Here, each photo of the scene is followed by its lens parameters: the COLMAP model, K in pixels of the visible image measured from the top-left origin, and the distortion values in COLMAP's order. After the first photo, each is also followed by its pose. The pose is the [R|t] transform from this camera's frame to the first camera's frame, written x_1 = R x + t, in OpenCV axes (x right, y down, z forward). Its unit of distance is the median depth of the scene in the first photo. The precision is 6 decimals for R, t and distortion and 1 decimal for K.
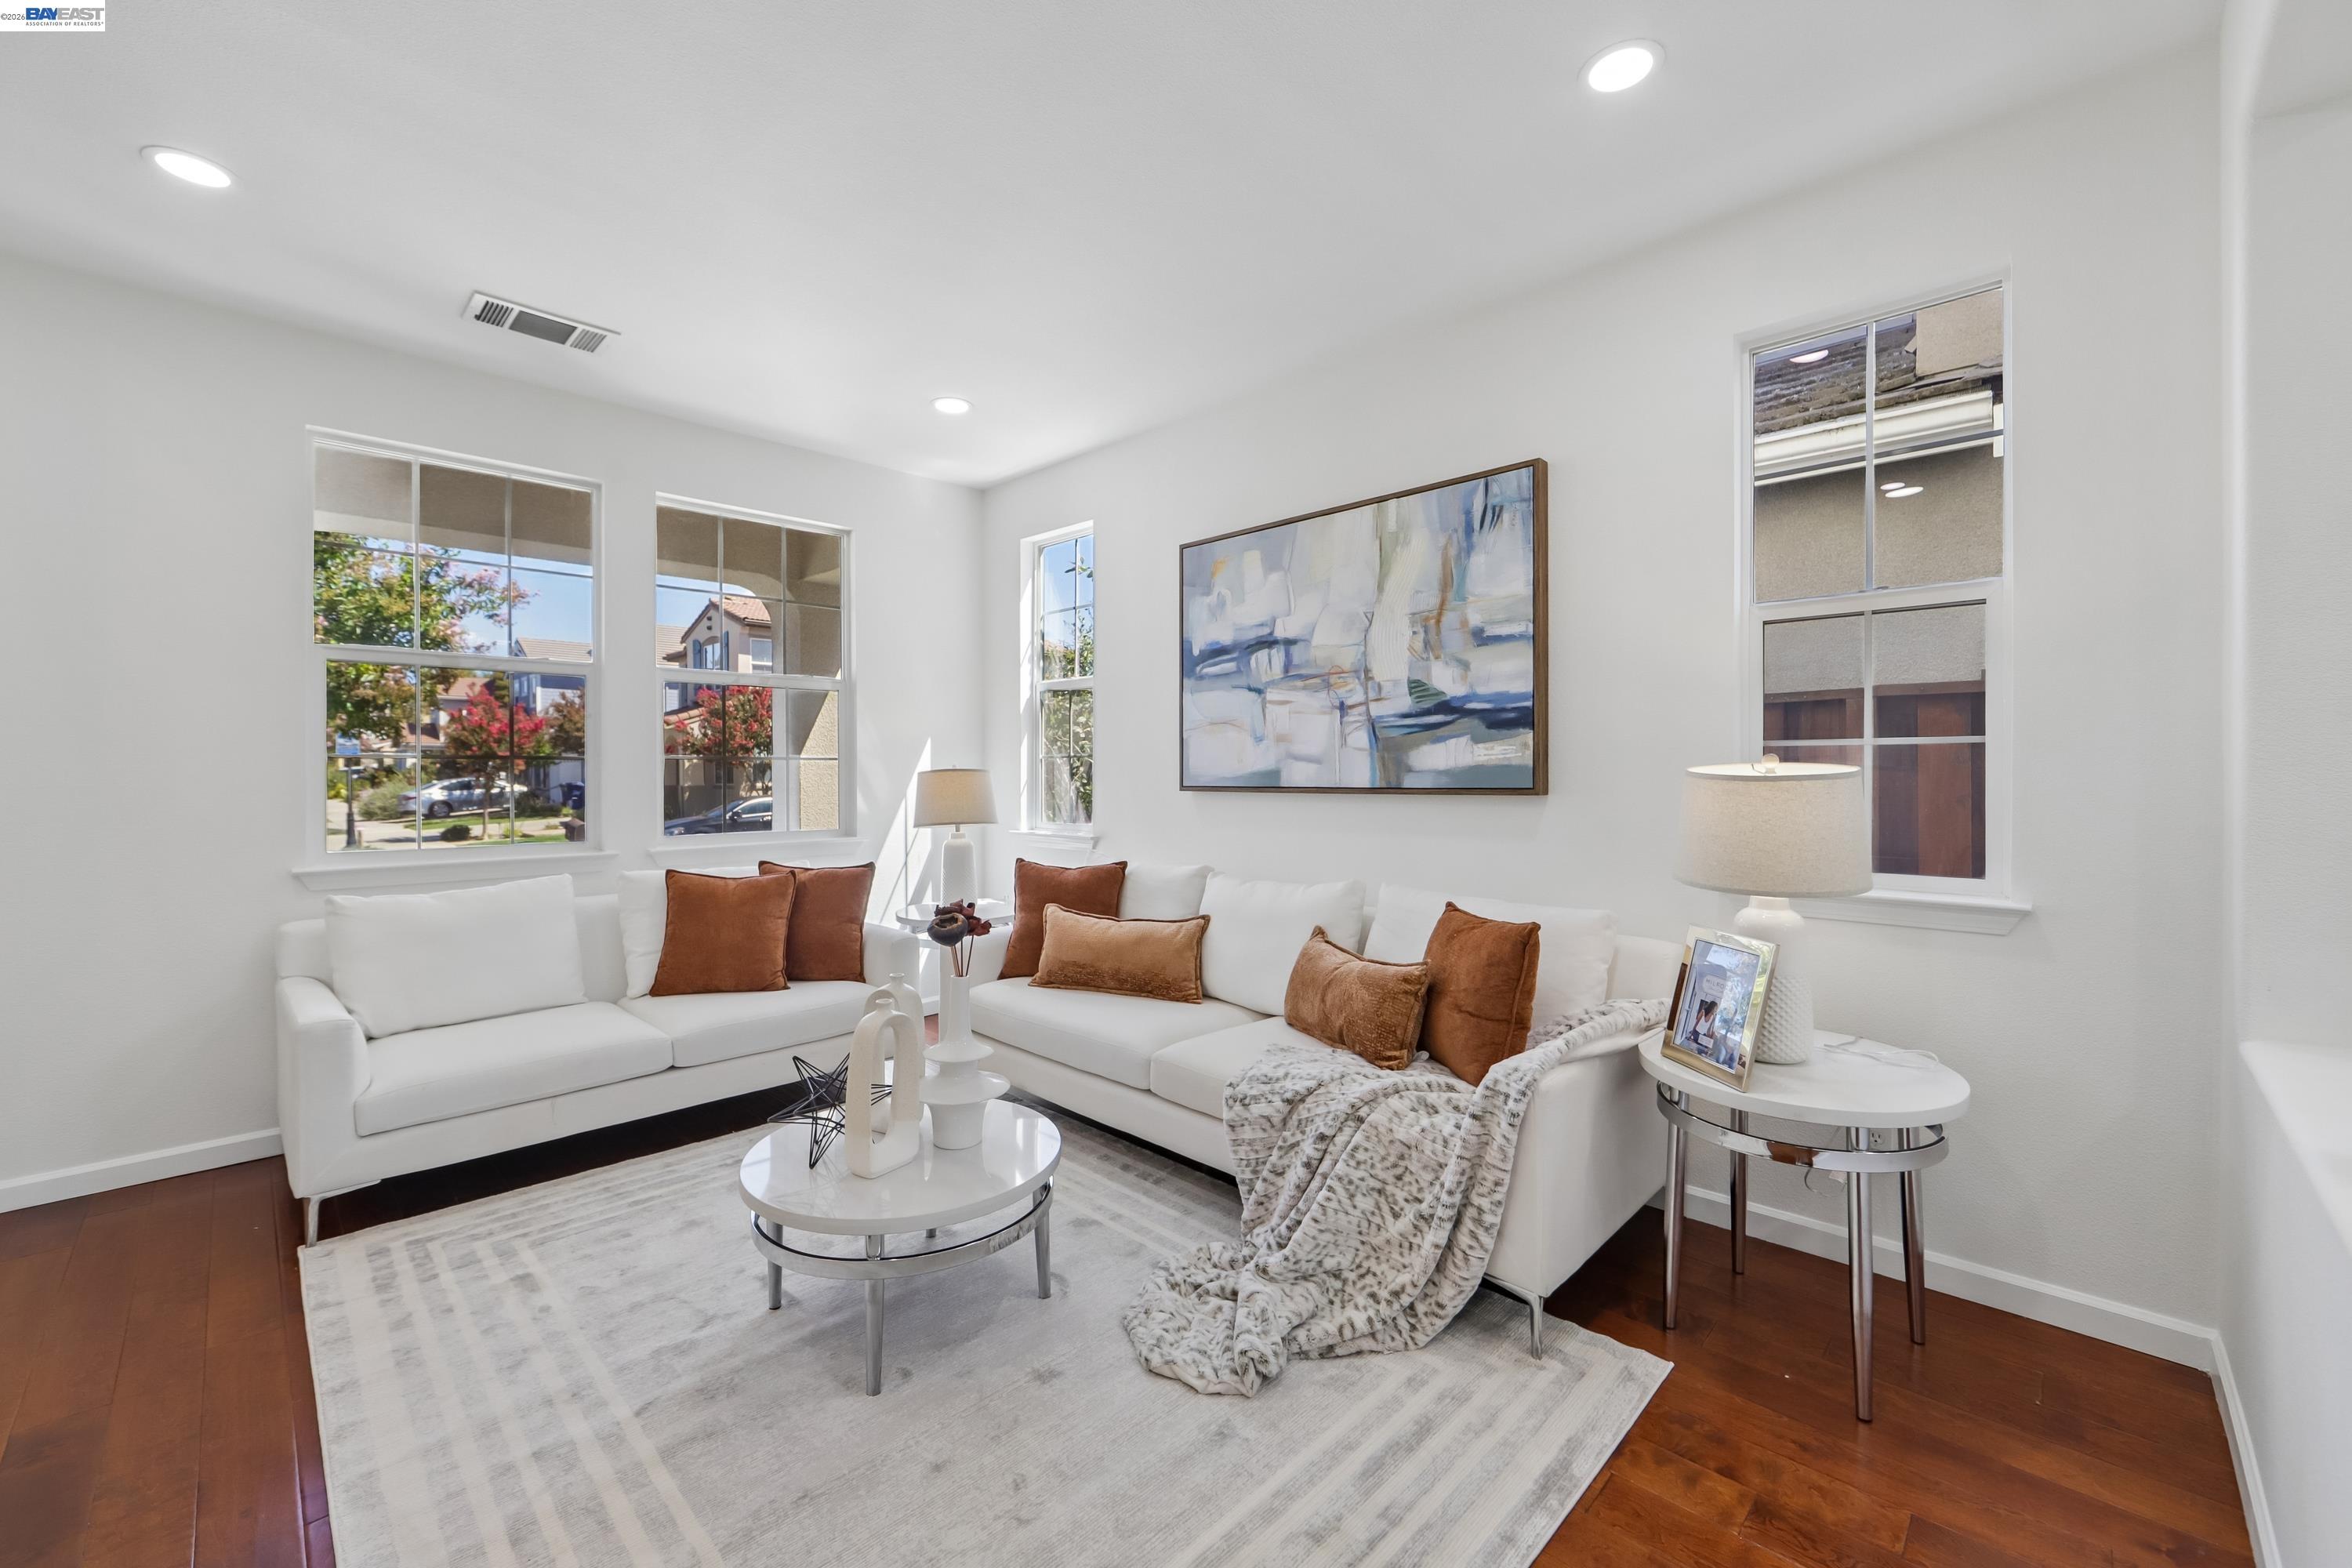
lens RADIAL K [[921.7, 0, 1198.8], [0, 921.7, 776.0], [0, 0, 1]] dist [-0.007862, 0.000395]
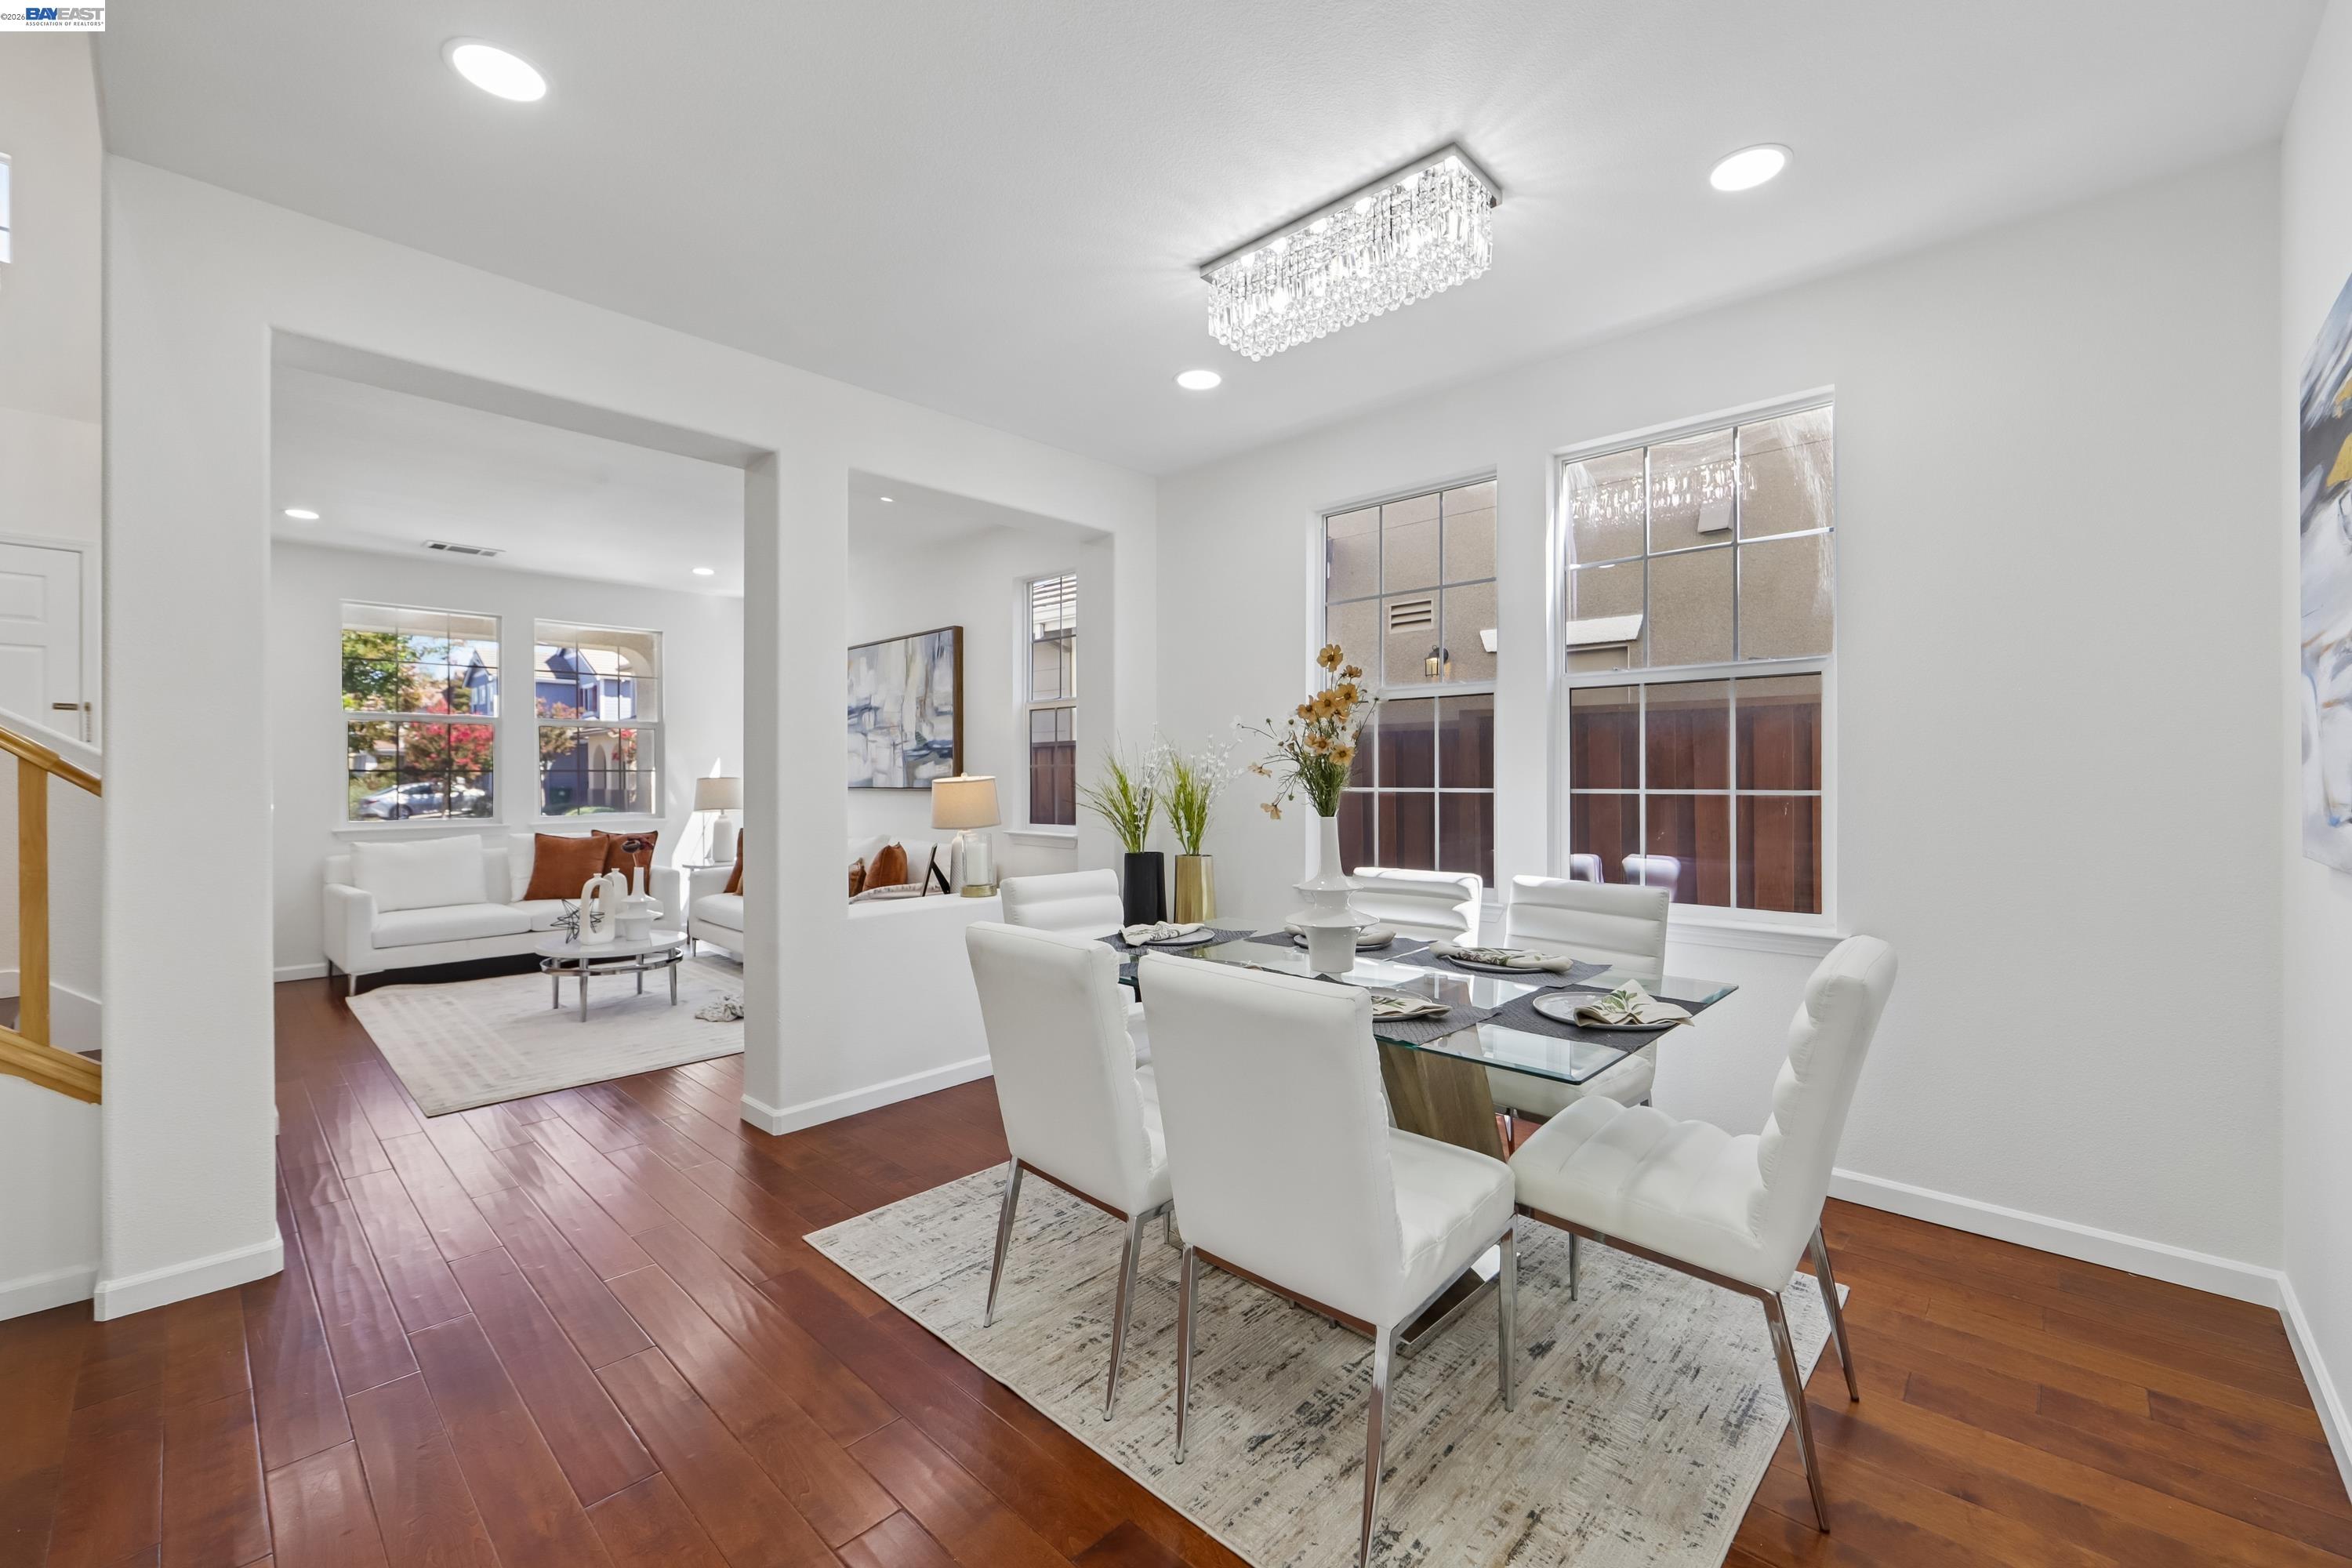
lens RADIAL K [[945.3, 0, 1199.2], [0, 945.3, 779.1], [0, 0, 1]] dist [-0.000375, 0.000323]
pose [[0.999933, -0.000840, 0.011532, 0.749744], [0.000850, 0.999999, -0.000877, -0.002523], [-0.011531, 0.000886, 0.999933, -0.932430]]
